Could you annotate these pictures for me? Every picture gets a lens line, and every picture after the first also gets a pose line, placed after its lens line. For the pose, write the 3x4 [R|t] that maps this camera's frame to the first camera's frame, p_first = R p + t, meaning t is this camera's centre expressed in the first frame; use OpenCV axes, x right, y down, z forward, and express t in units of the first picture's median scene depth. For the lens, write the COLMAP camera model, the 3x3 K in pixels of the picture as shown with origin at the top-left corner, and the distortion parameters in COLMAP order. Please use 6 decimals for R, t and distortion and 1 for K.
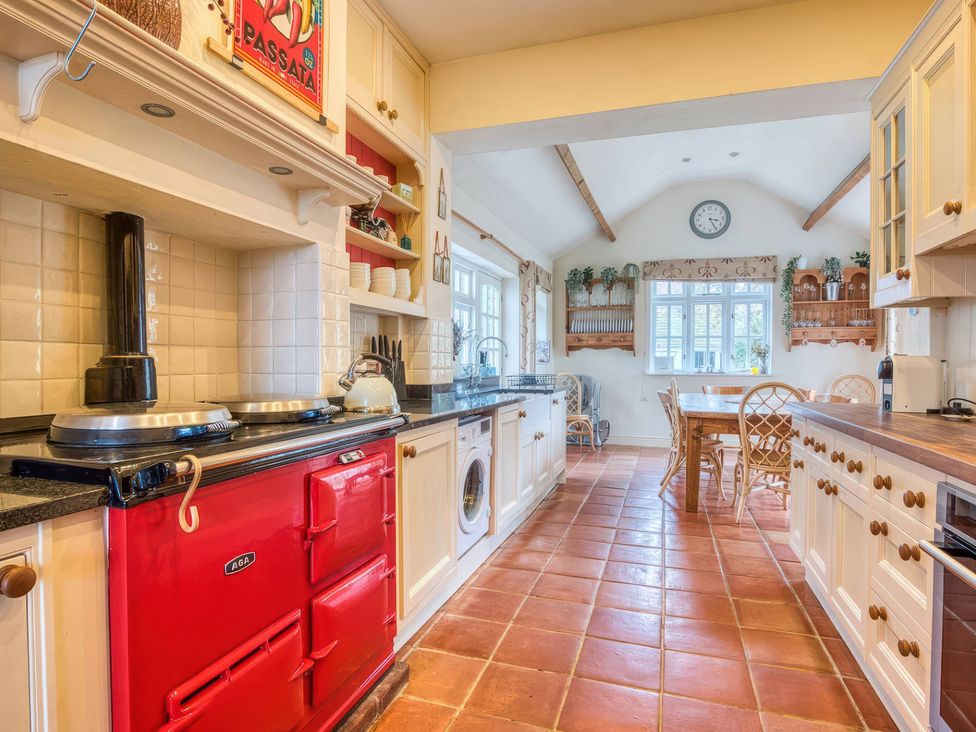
lens RADIAL K [[564.3, 0, 488.0], [0, 564.3, 366.0], [0, 0, 1]] dist [-0.009065, 0.002407]
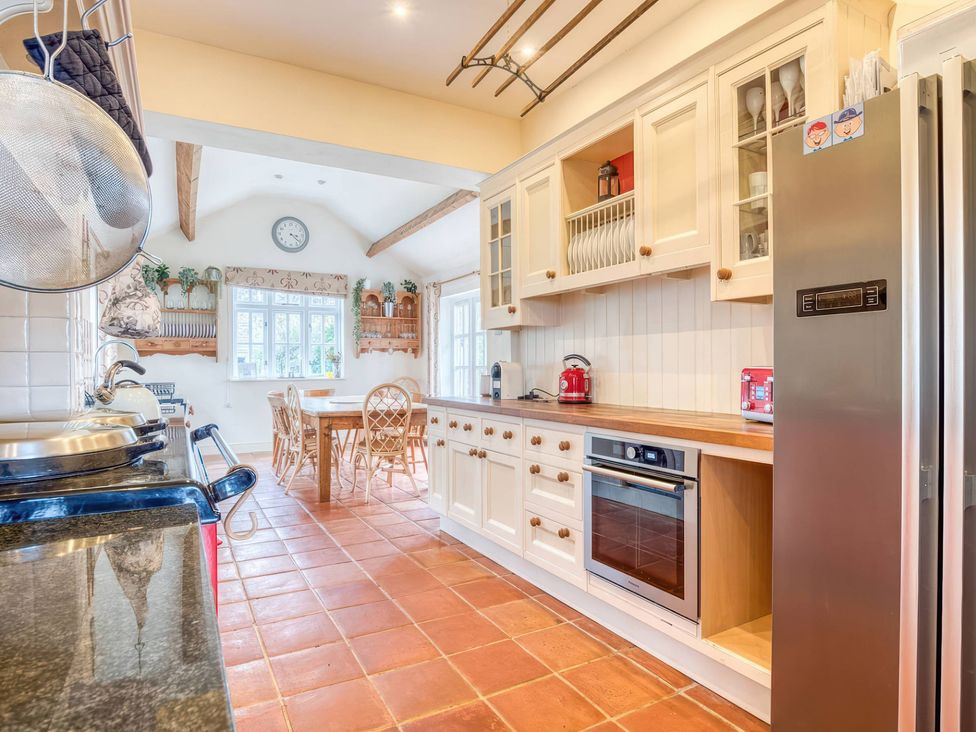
lens RADIAL K [[564.3, 0, 488.0], [0, 564.3, 366.0], [0, 0, 1]] dist [-0.009065, 0.002407]
pose [[0.683905, -0.007044, 0.729537, -0.137833], [0.014226, 0.999892, -0.003682, -0.001106], [-0.729432, 0.012896, 0.683932, -0.003539]]
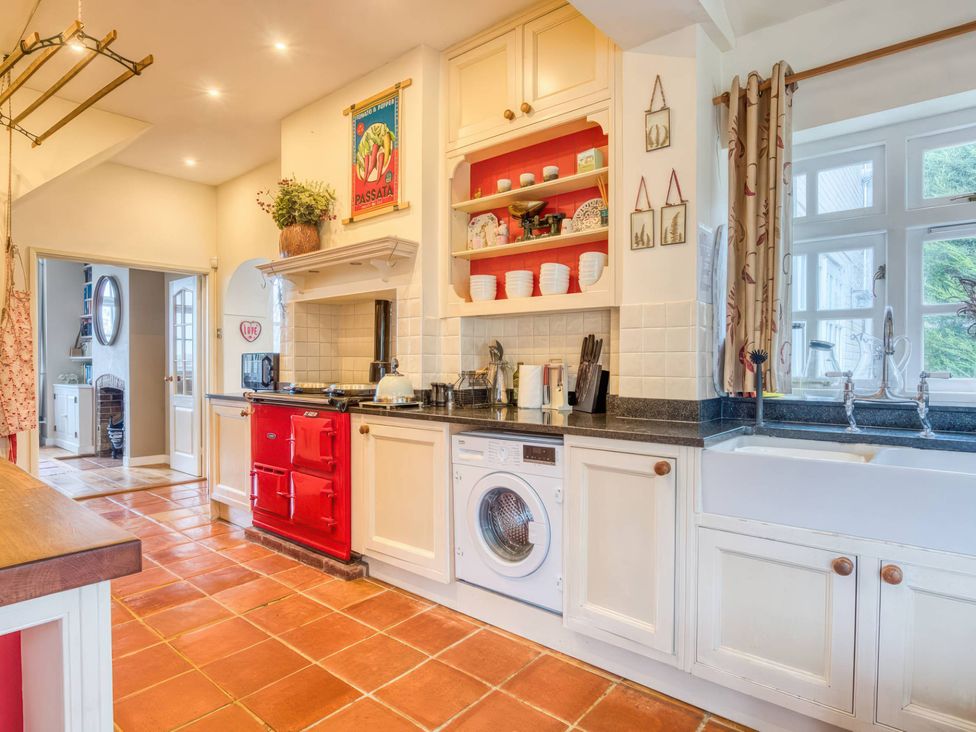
lens RADIAL K [[564.3, 0, 488.0], [0, 564.3, 366.0], [0, 0, 1]] dist [-0.009065, 0.002407]
pose [[-0.377460, 0.004621, -0.926014, 1.123196], [-0.010093, 0.999908, 0.009104, -0.022884], [0.925971, 0.012782, -0.377379, 1.961823]]
